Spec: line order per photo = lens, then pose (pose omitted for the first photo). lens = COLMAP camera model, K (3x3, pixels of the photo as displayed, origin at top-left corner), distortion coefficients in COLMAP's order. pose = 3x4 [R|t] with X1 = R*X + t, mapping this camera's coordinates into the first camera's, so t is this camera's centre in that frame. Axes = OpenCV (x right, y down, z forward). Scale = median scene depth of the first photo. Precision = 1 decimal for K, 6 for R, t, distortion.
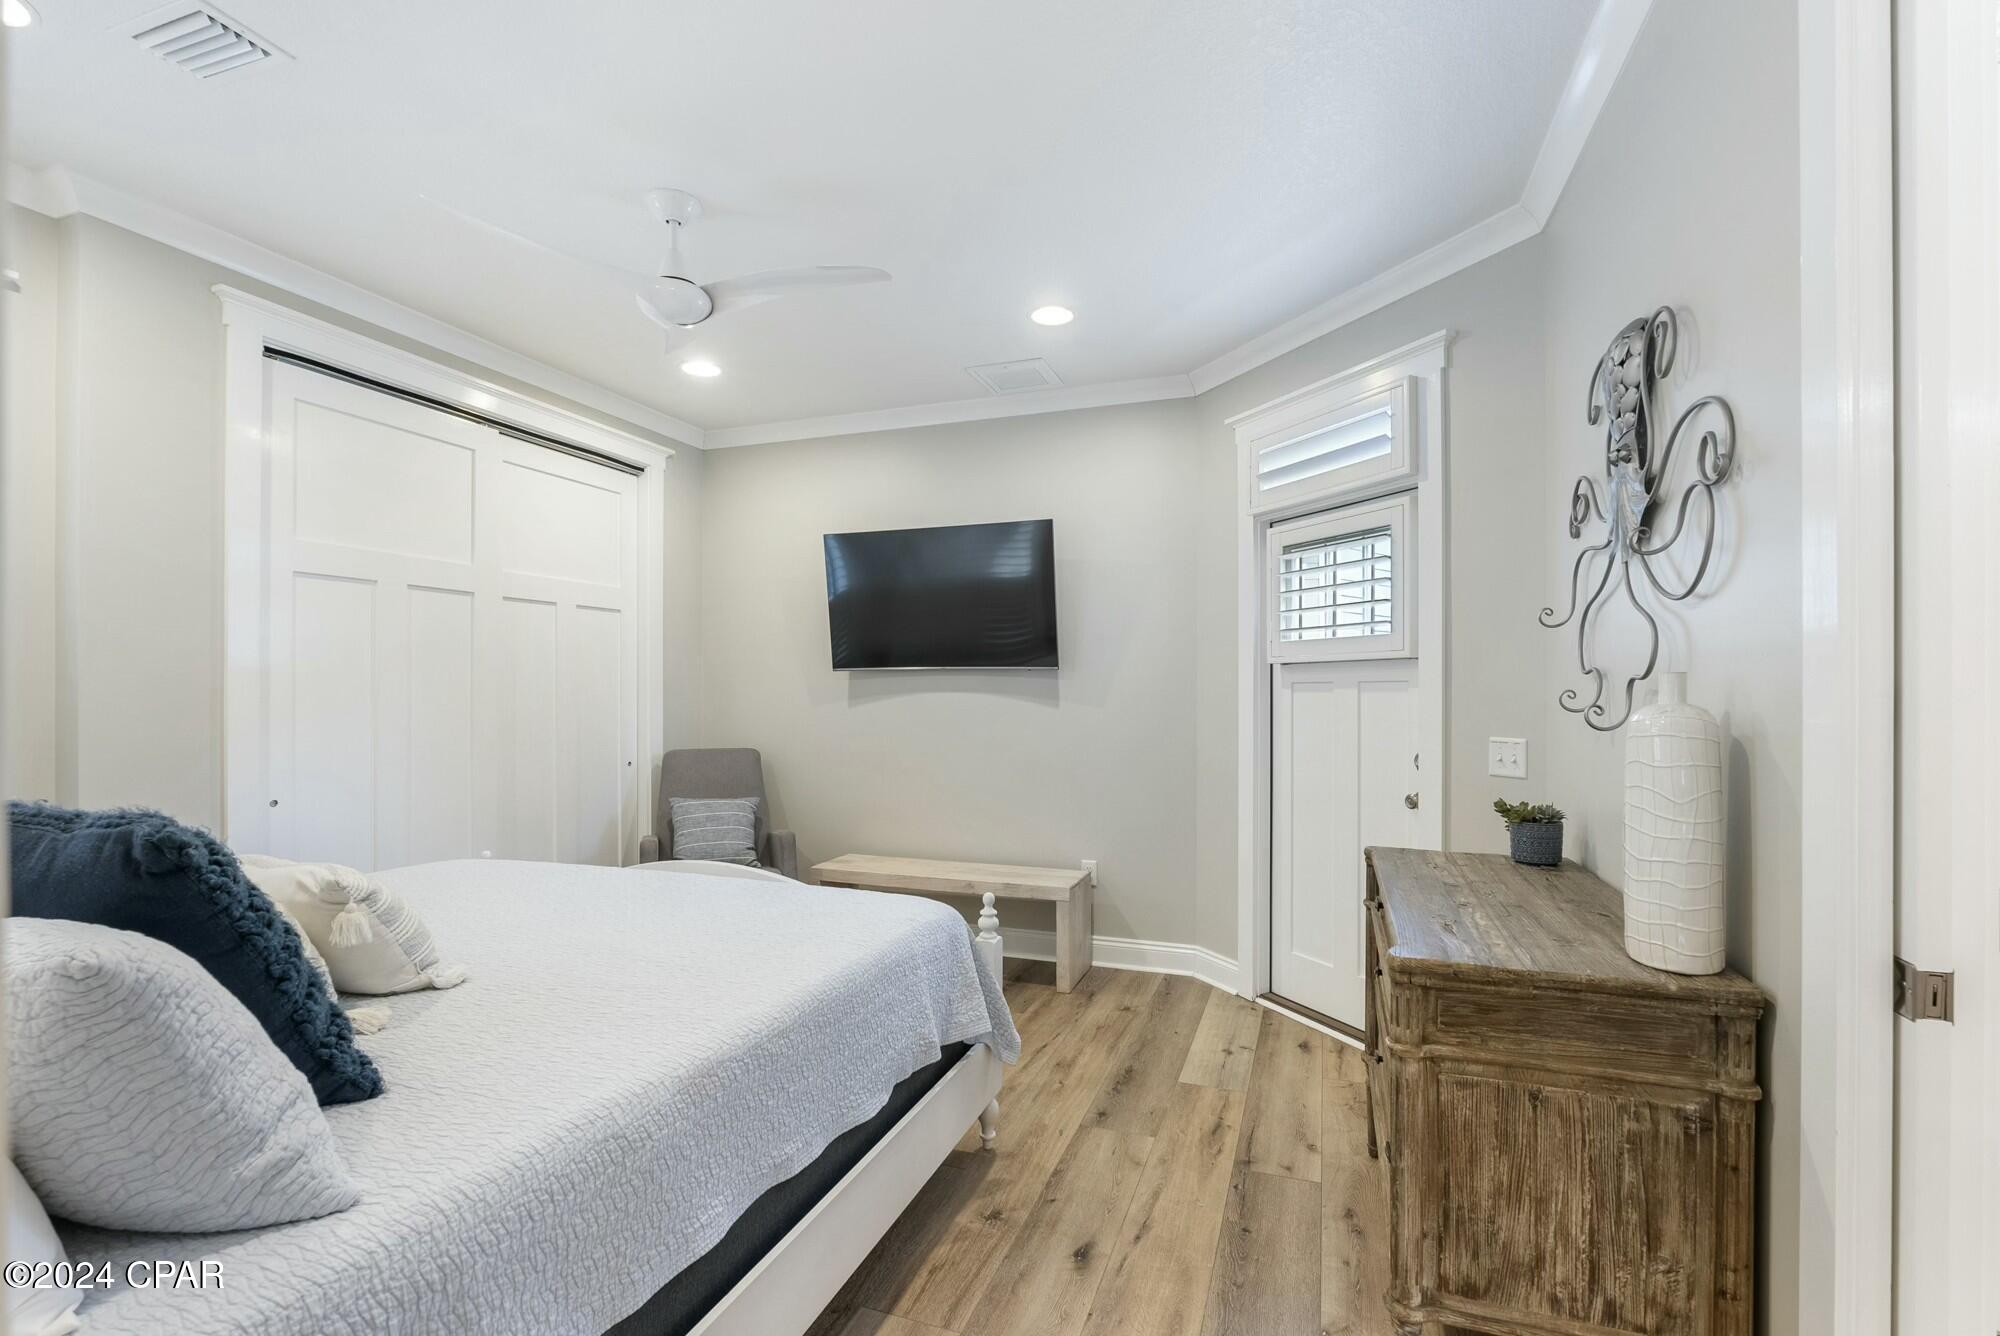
lens RADIAL K [[868.0, 0, 1009.0], [0, 868.0, 681.6], [0, 0, 1]] dist [-0.007964, 0.000477]
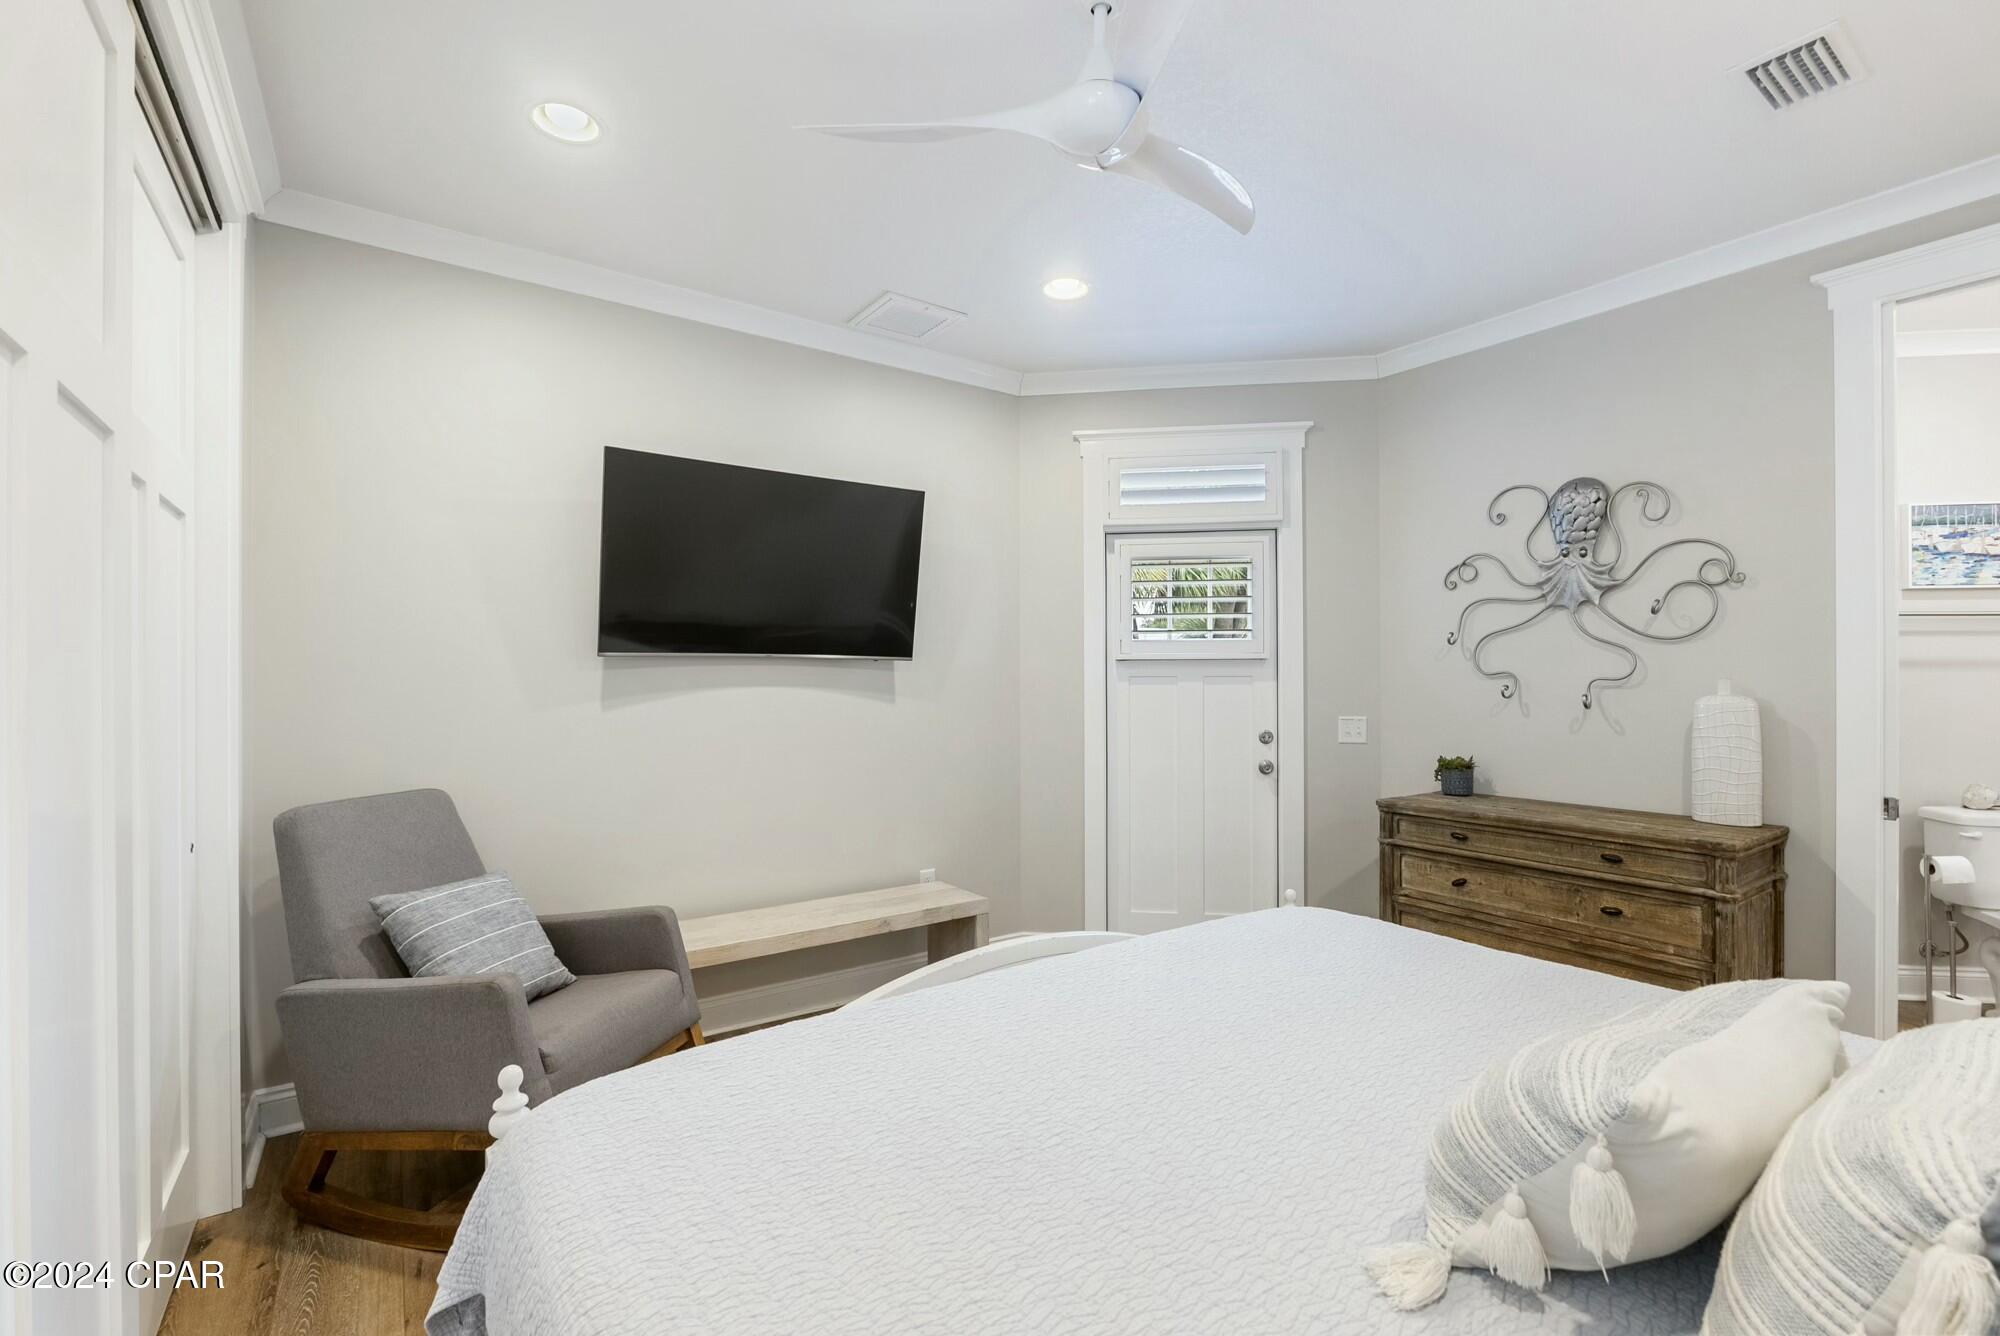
lens RADIAL K [[868.0, 0, 998.6], [0, 868.0, 673.1], [0, 0, 1]] dist [-0.007964, 0.000477]
pose [[0.577311, 0.002180, 0.816521, -0.699974], [-0.008189, 0.999962, 0.003120, -0.005403], [-0.816483, -0.008487, 0.577307, 0.468824]]
